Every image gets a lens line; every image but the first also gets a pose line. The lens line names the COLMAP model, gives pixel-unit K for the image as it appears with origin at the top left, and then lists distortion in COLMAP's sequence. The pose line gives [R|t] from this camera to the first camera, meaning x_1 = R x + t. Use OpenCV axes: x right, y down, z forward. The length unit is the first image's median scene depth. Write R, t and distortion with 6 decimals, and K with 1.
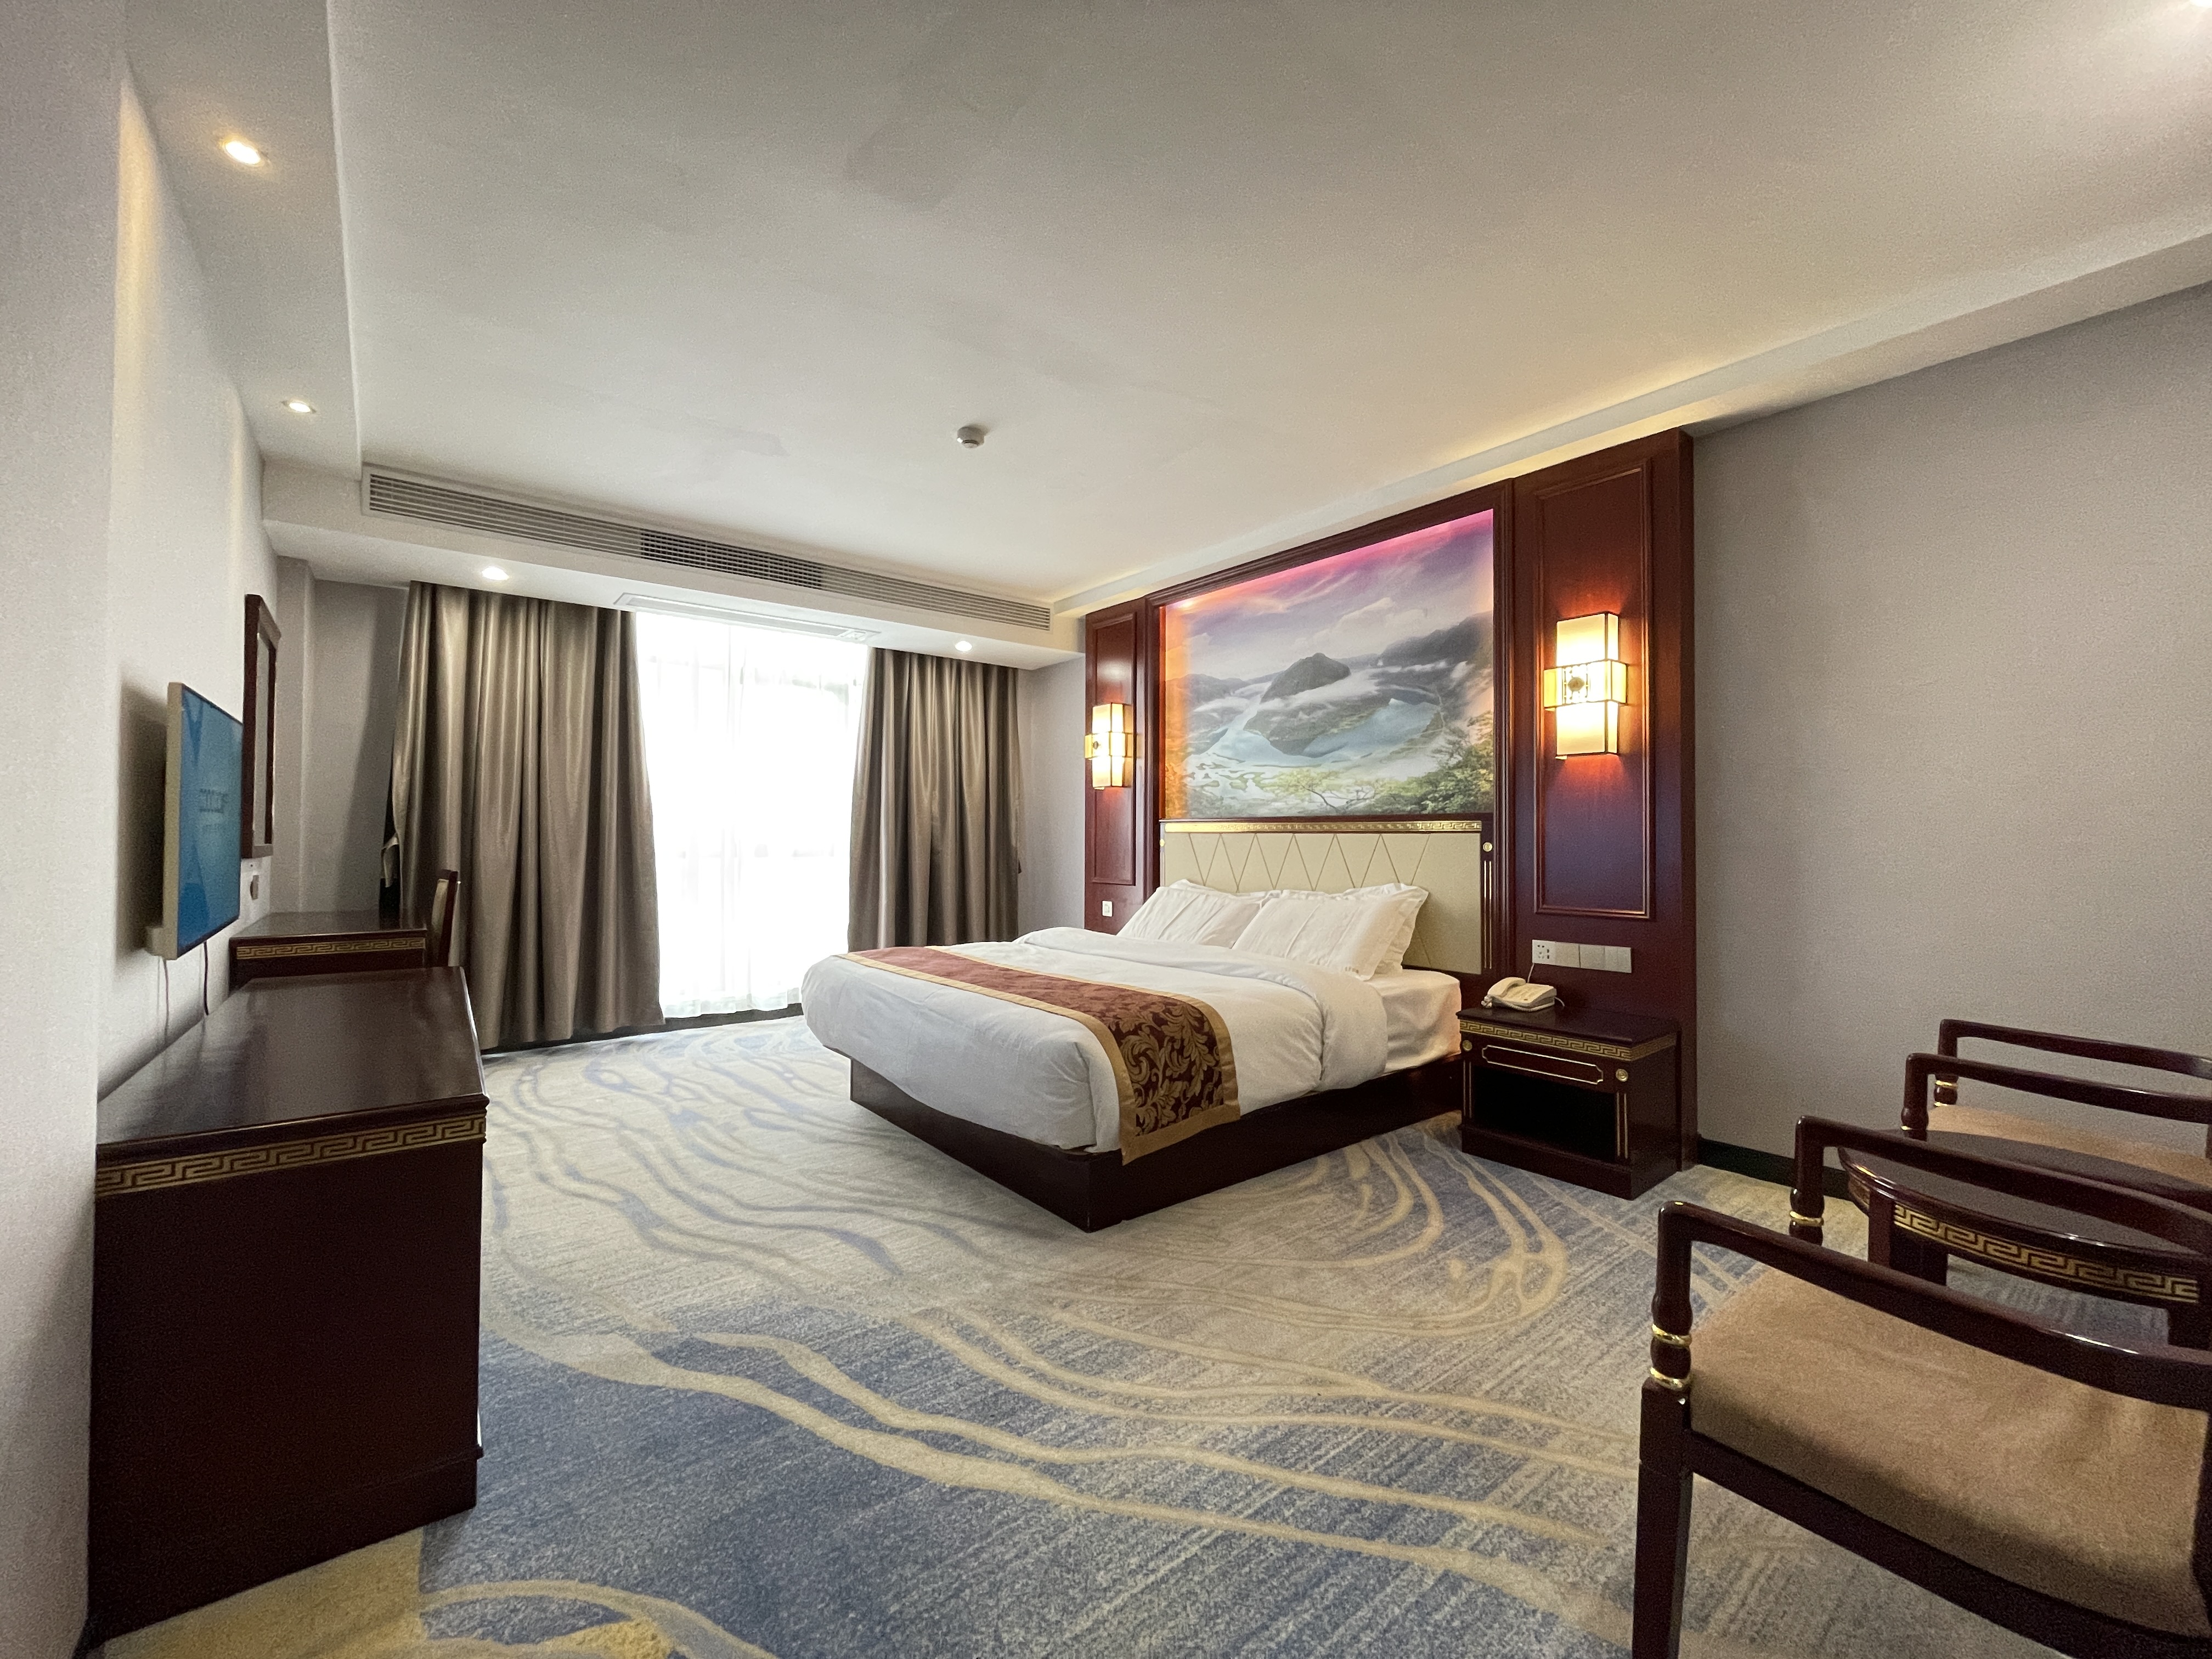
lens RADIAL K [[895.7, 0, 1109.1], [0, 895.7, 824.9], [0, 0, 1]] dist [-0.002295, -0.000168]
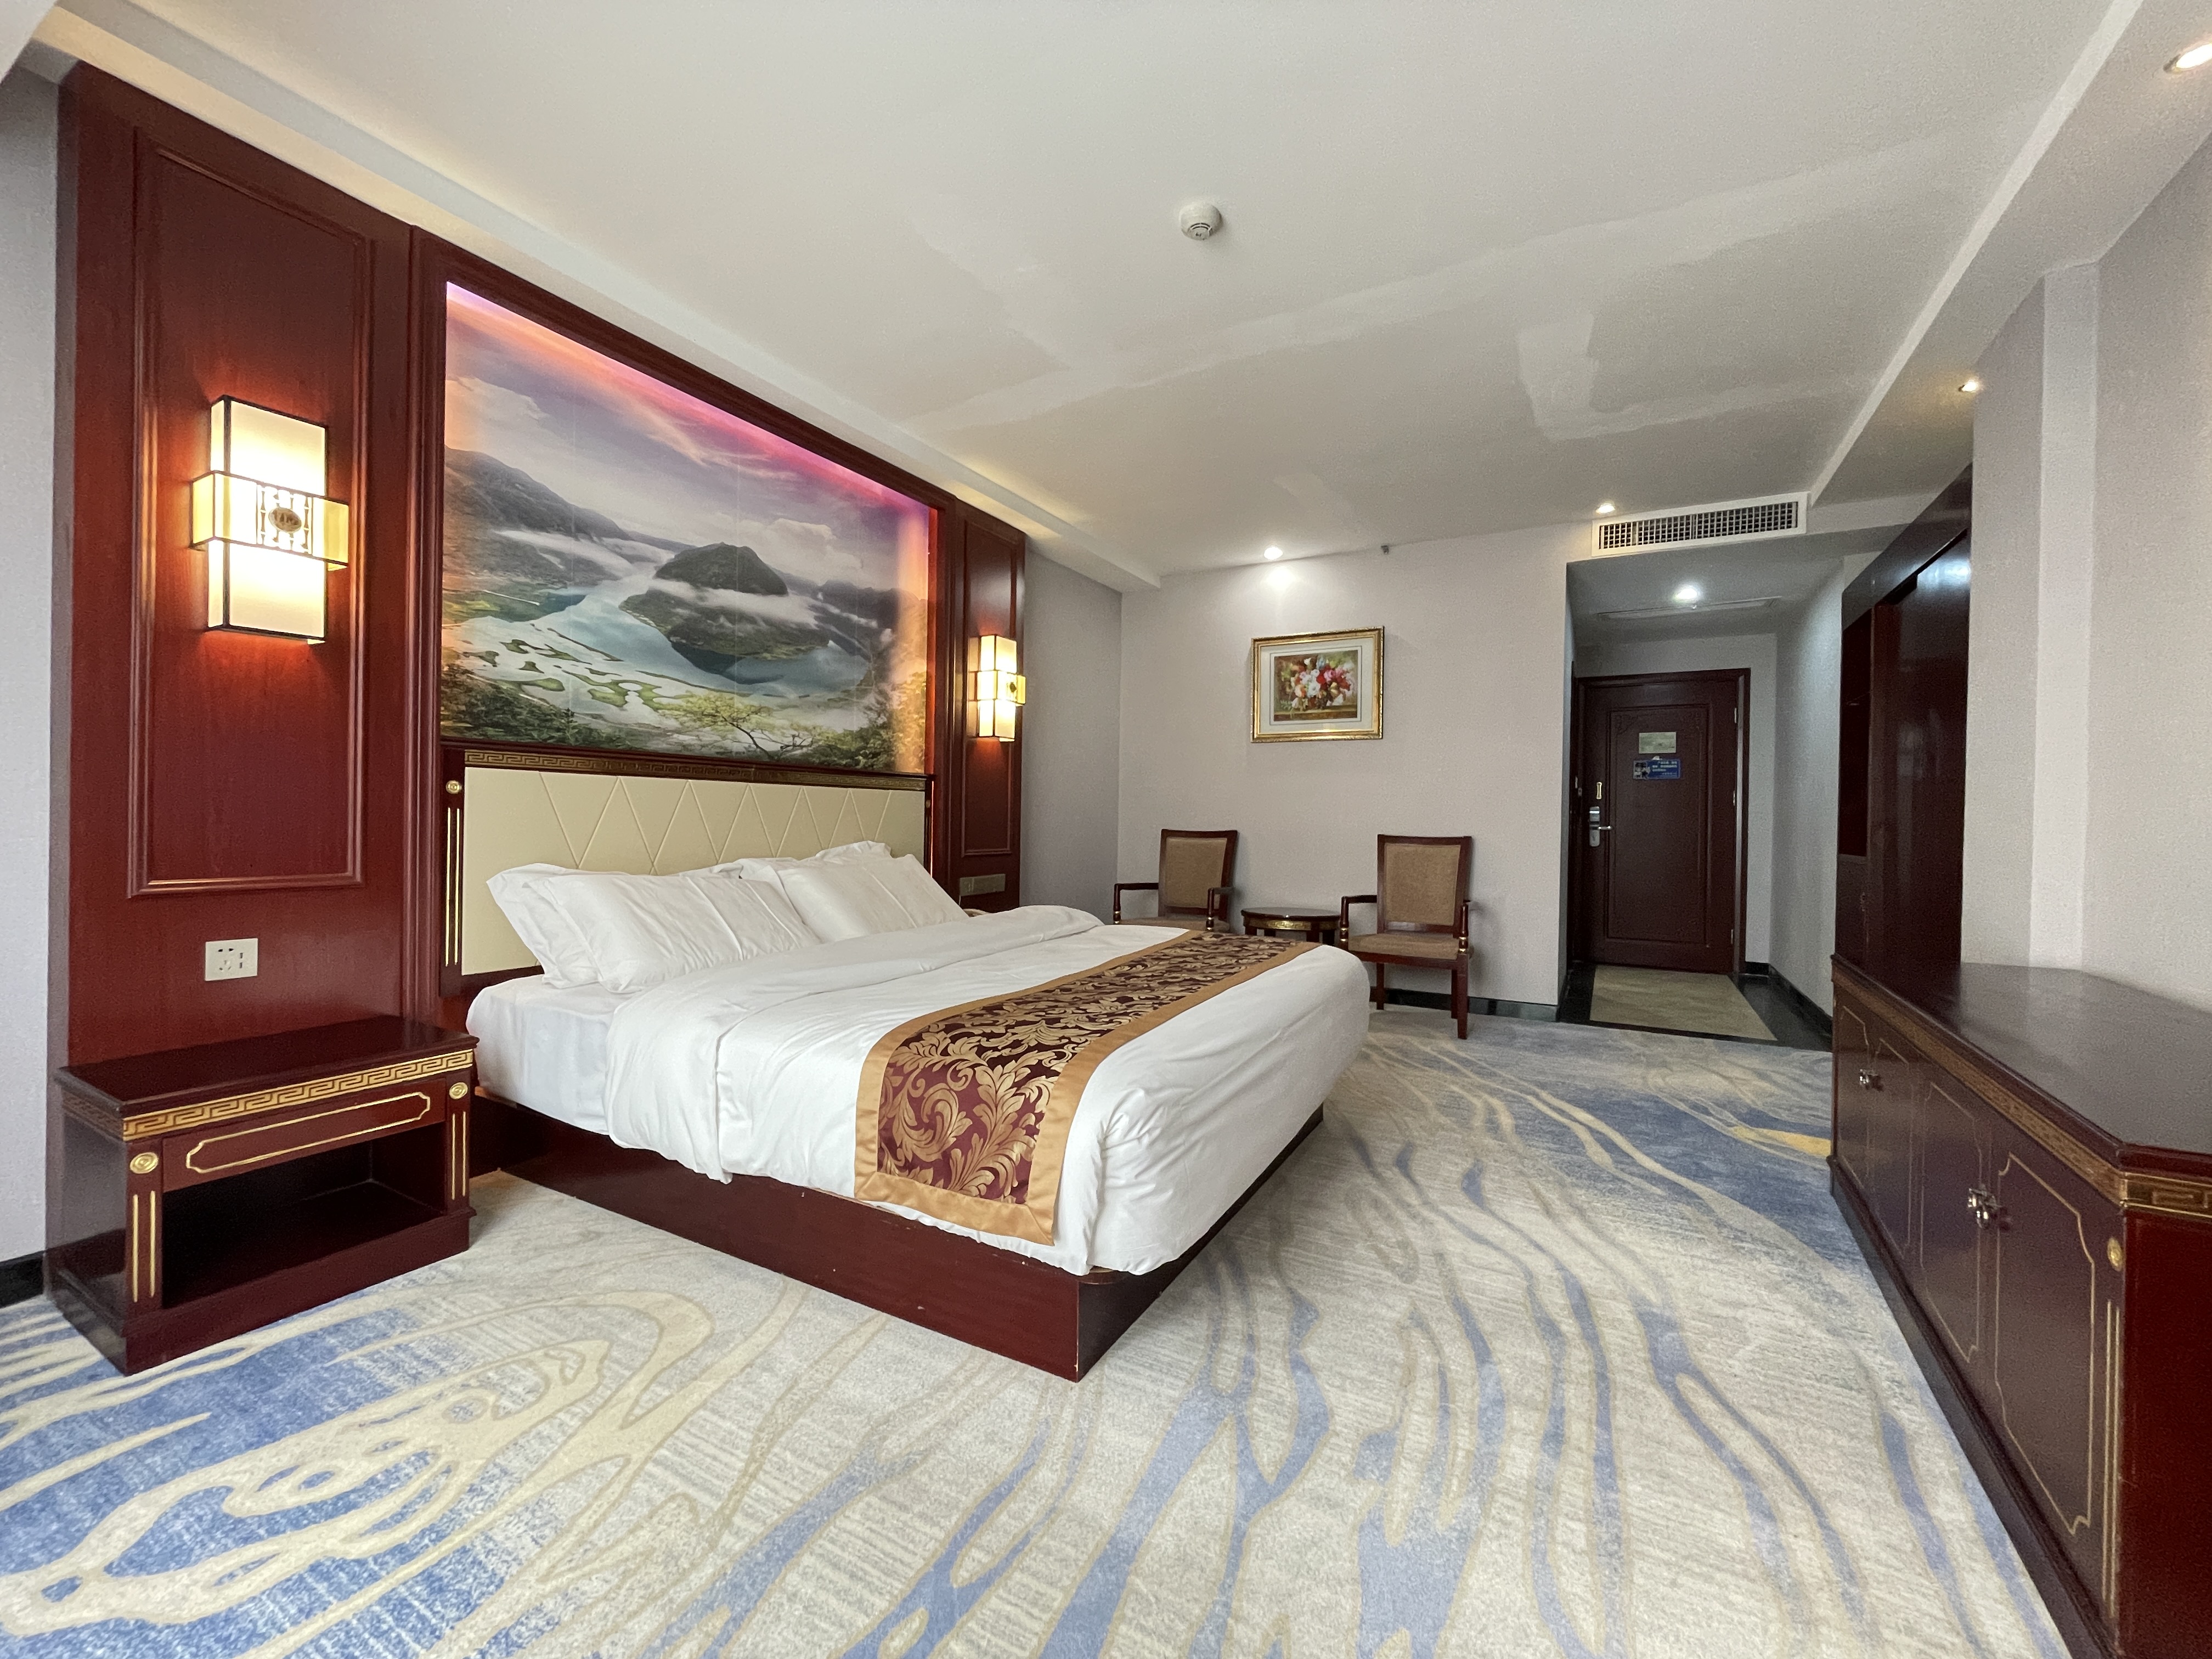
lens RADIAL K [[895.7, 0, 1109.1], [0, 895.7, 824.9], [0, 0, 1]] dist [-0.002295, -0.000168]
pose [[-0.379291, -0.016609, 0.925128, -0.615497], [-0.028505, 0.999574, 0.006259, 0.032402], [-0.924838, -0.023997, -0.379603, 1.032778]]
